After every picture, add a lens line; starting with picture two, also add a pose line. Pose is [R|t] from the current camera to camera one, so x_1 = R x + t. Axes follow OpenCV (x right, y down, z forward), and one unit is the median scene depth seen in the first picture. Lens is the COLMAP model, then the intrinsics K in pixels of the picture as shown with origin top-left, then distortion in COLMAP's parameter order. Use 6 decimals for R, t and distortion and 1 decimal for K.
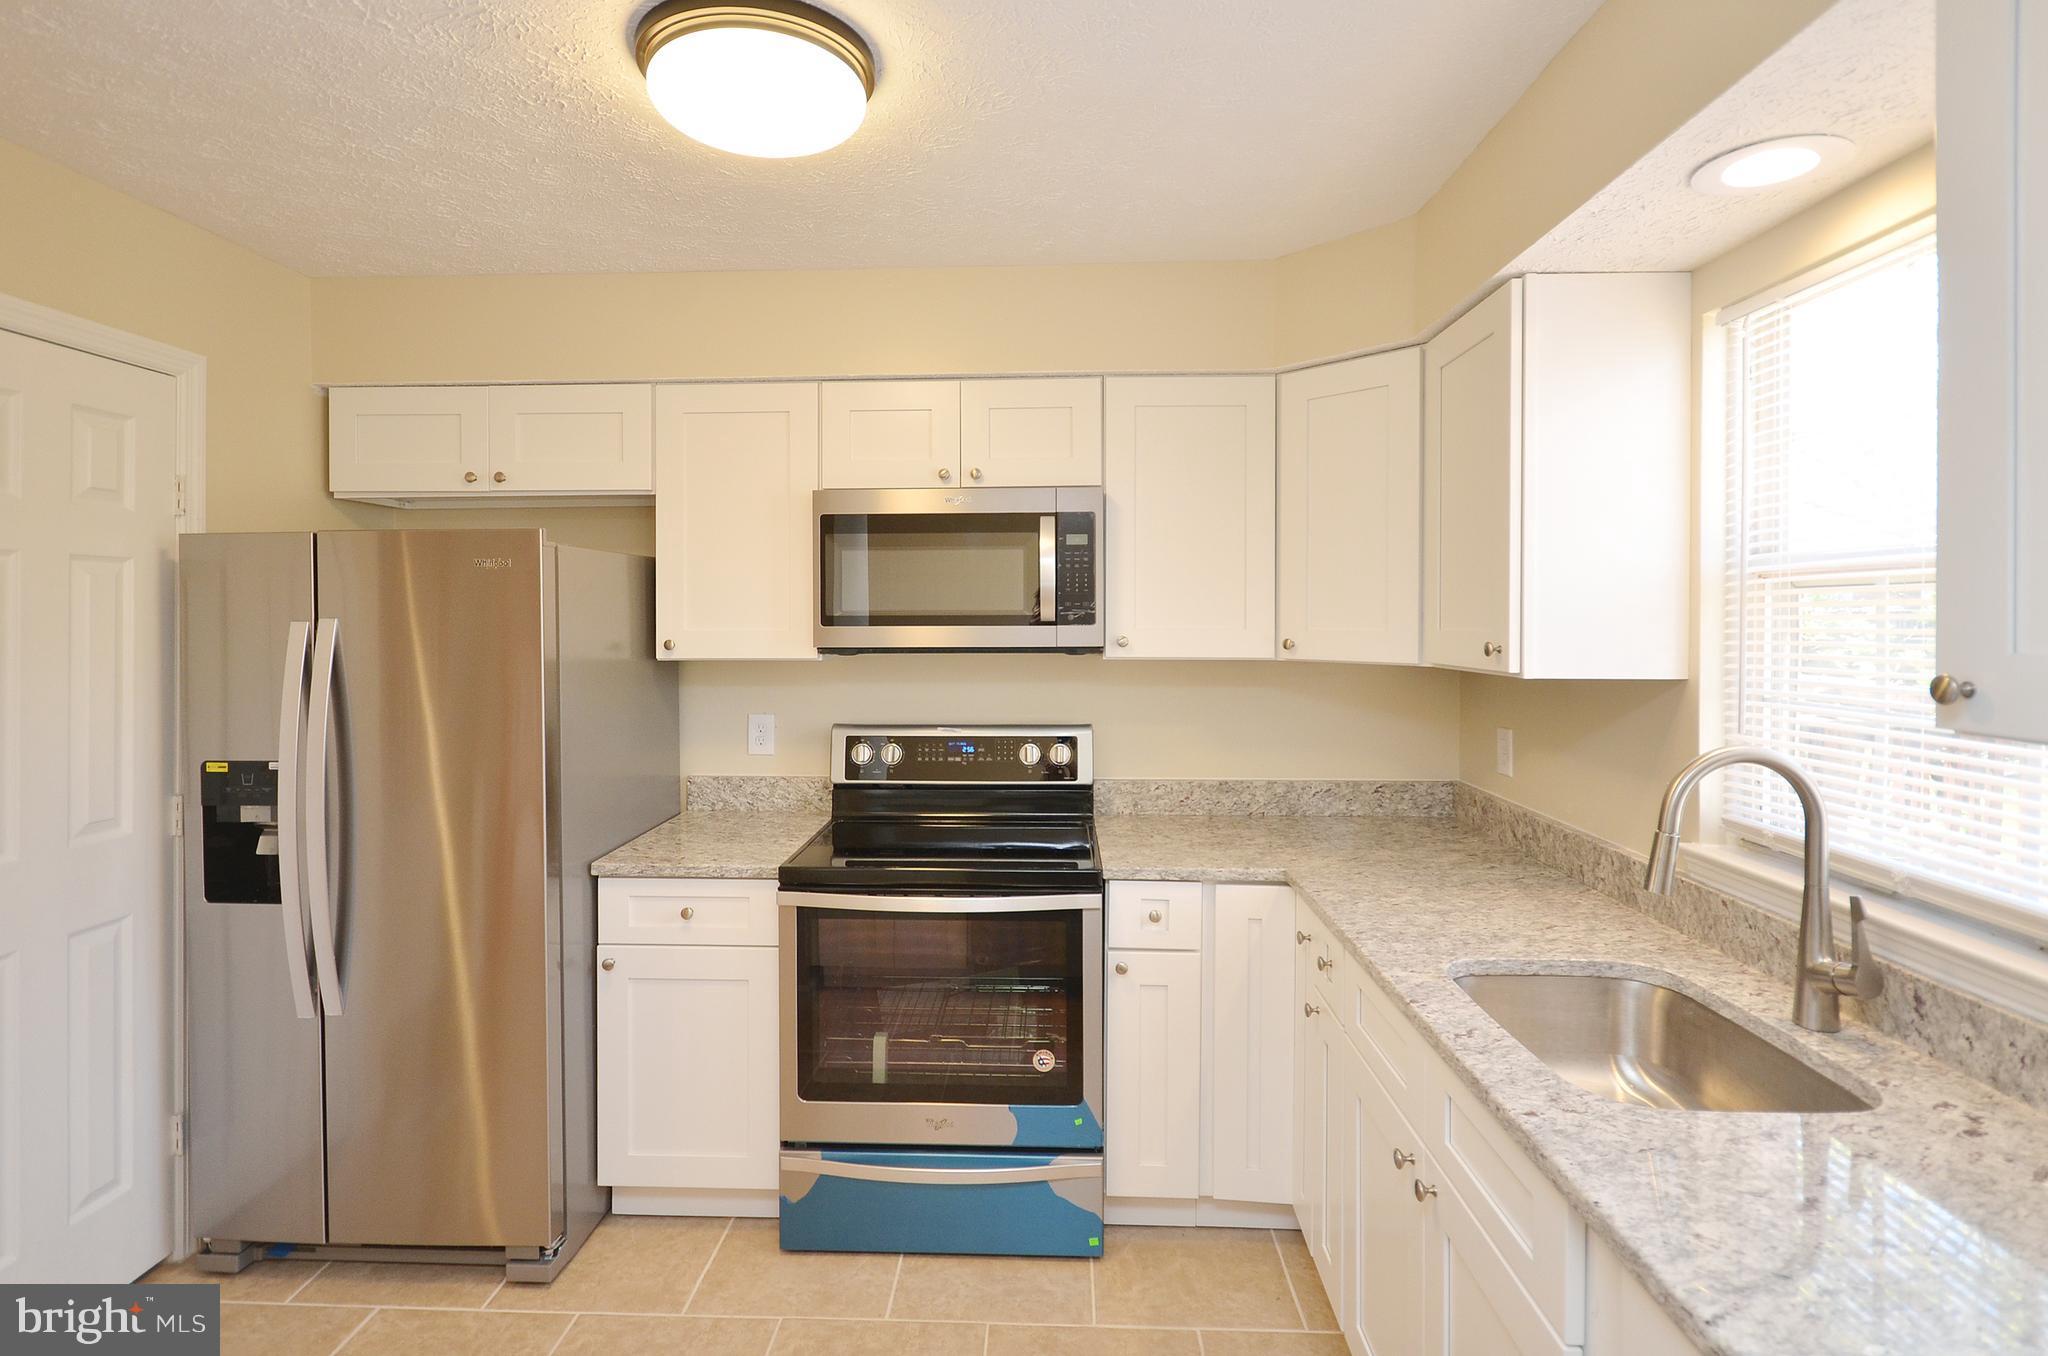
lens RADIAL K [[968.3, 0, 1006.1], [0, 968.3, 632.5], [0, 0, 1]] dist [-0.009577, 0.000062]
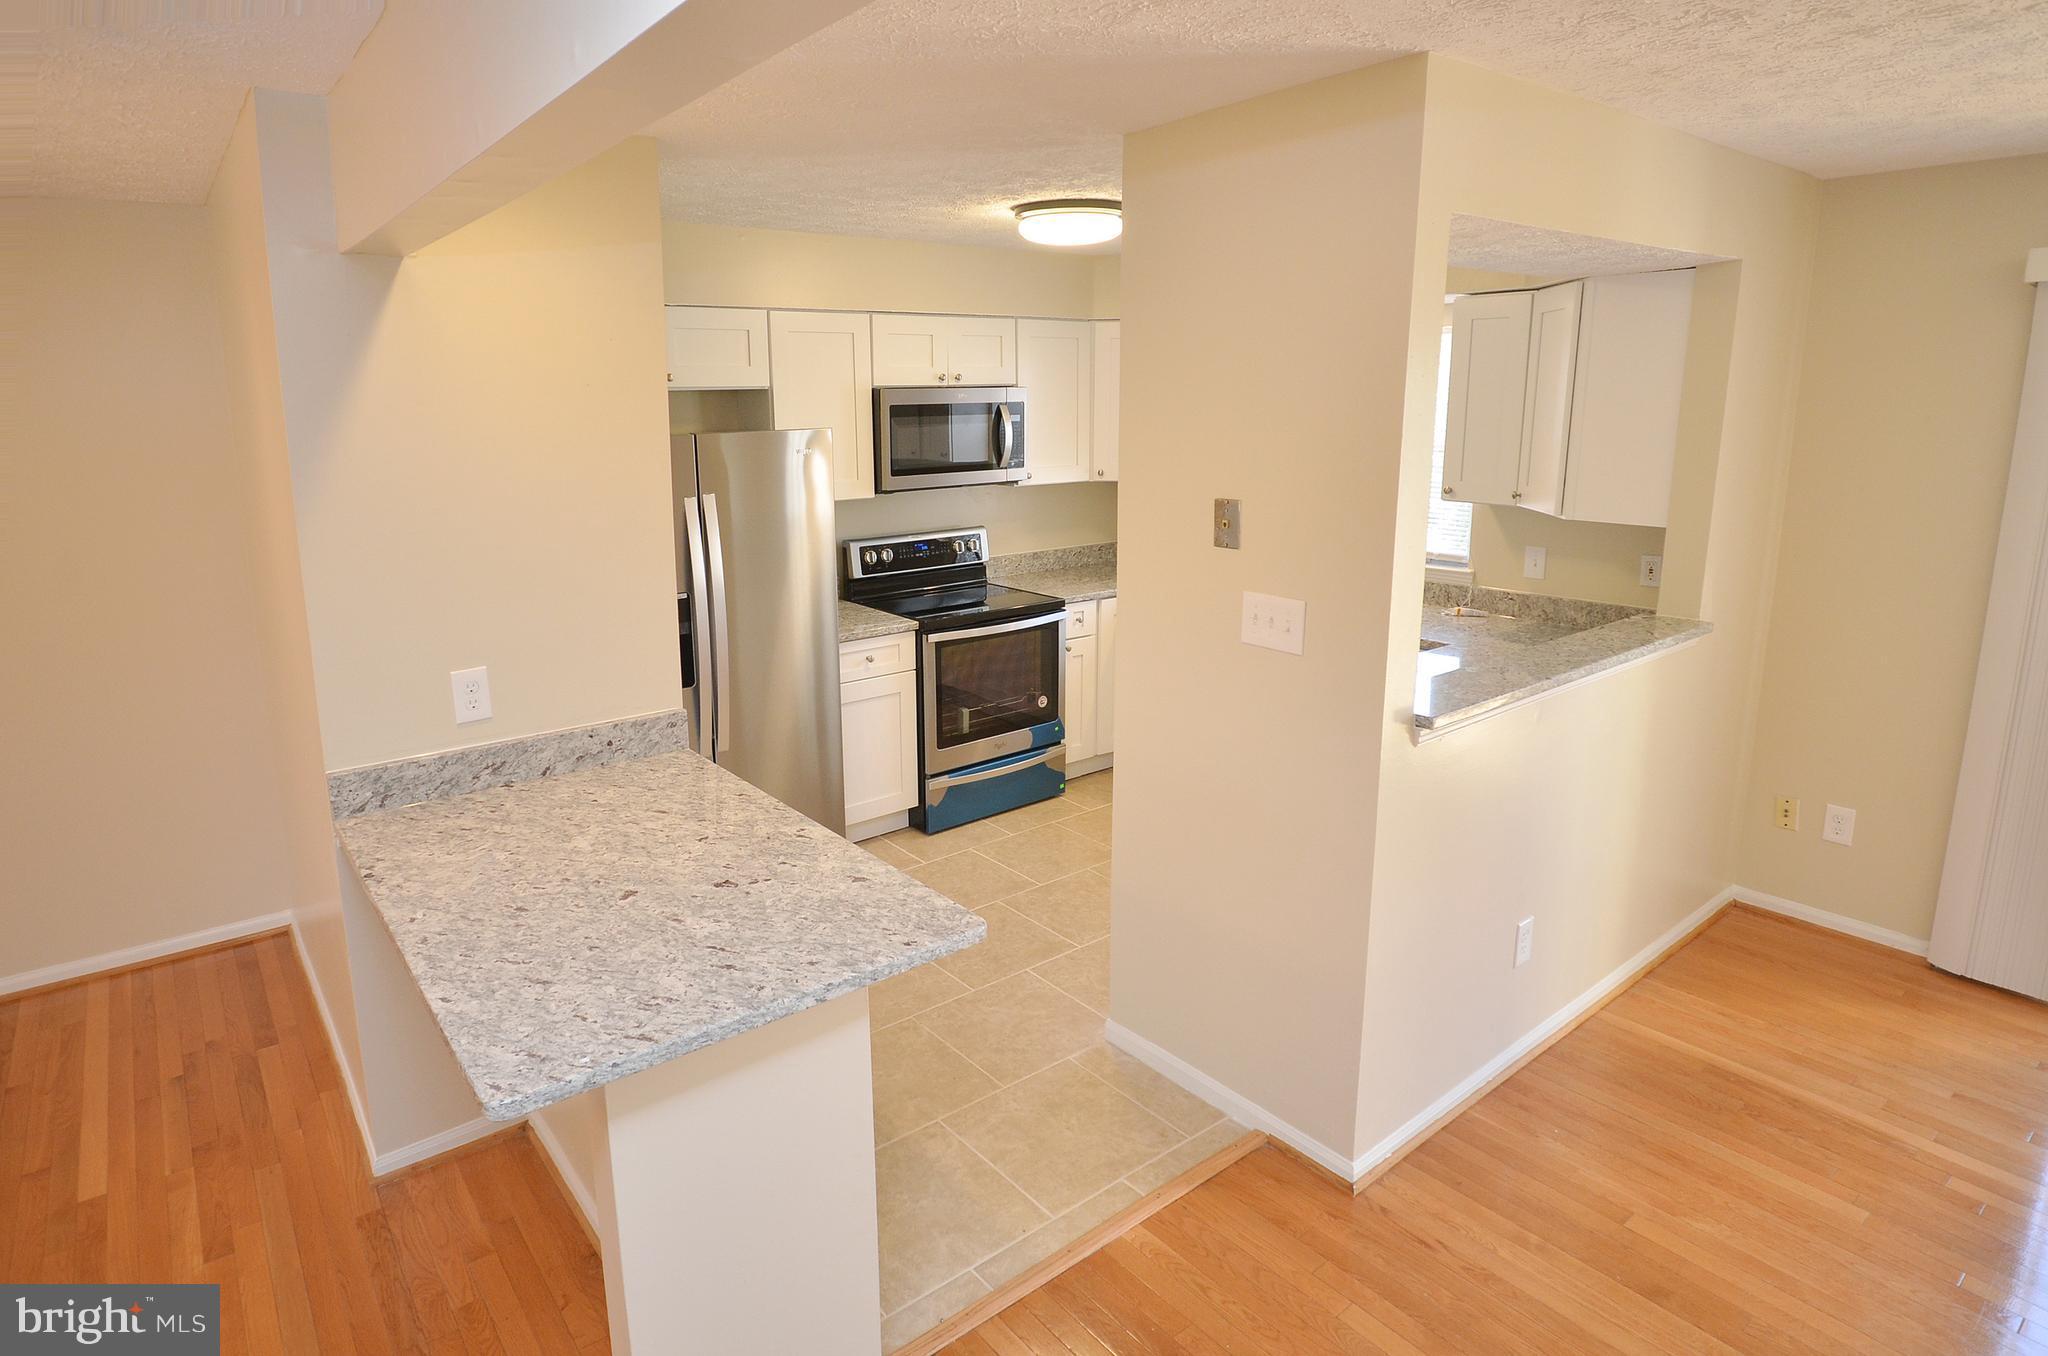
lens RADIAL K [[1084.5, 0, 936.8], [0, 1084.5, 609.8], [0, 0, 1]] dist [-0.018829, -0.002522]
pose [[0.789845, -0.129359, 0.599509, -1.204052], [0.023483, 0.983165, 0.181204, -0.110538], [-0.612856, -0.129045, 0.779586, -0.450876]]
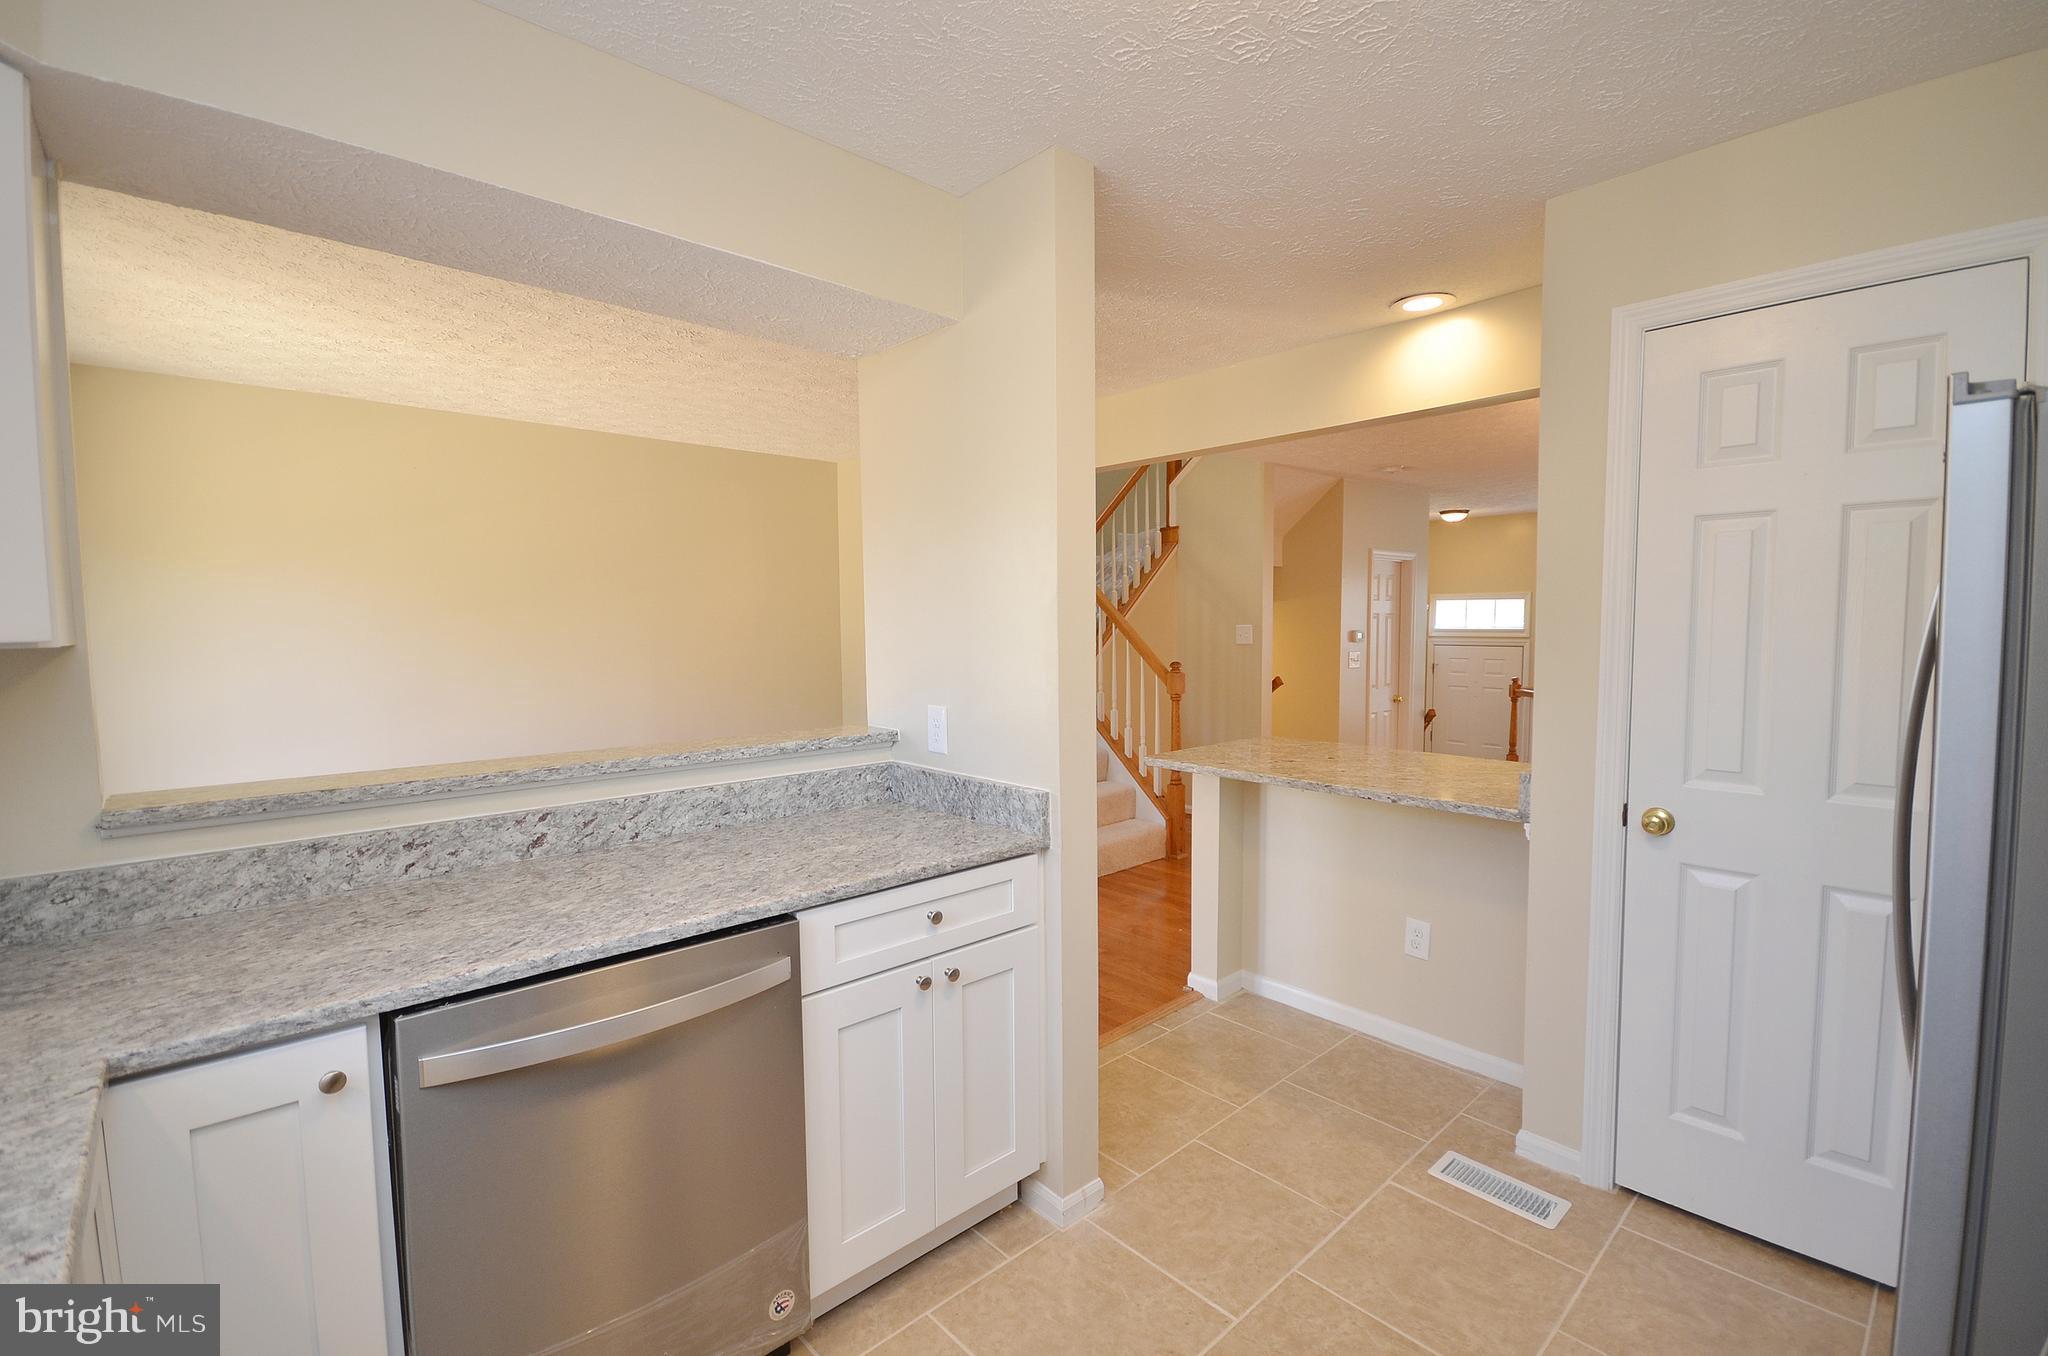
lens RADIAL K [[864.9, 0, 1018.4], [0, 864.9, 684.9], [0, 0, 1]] dist [-0.001388, 0.000059]
pose [[-0.718480, 0.055270, -0.693348, 0.182079], [0.002353, 0.997025, 0.077039, 0.025831], [0.695544, 0.053720, -0.716473, 0.797283]]
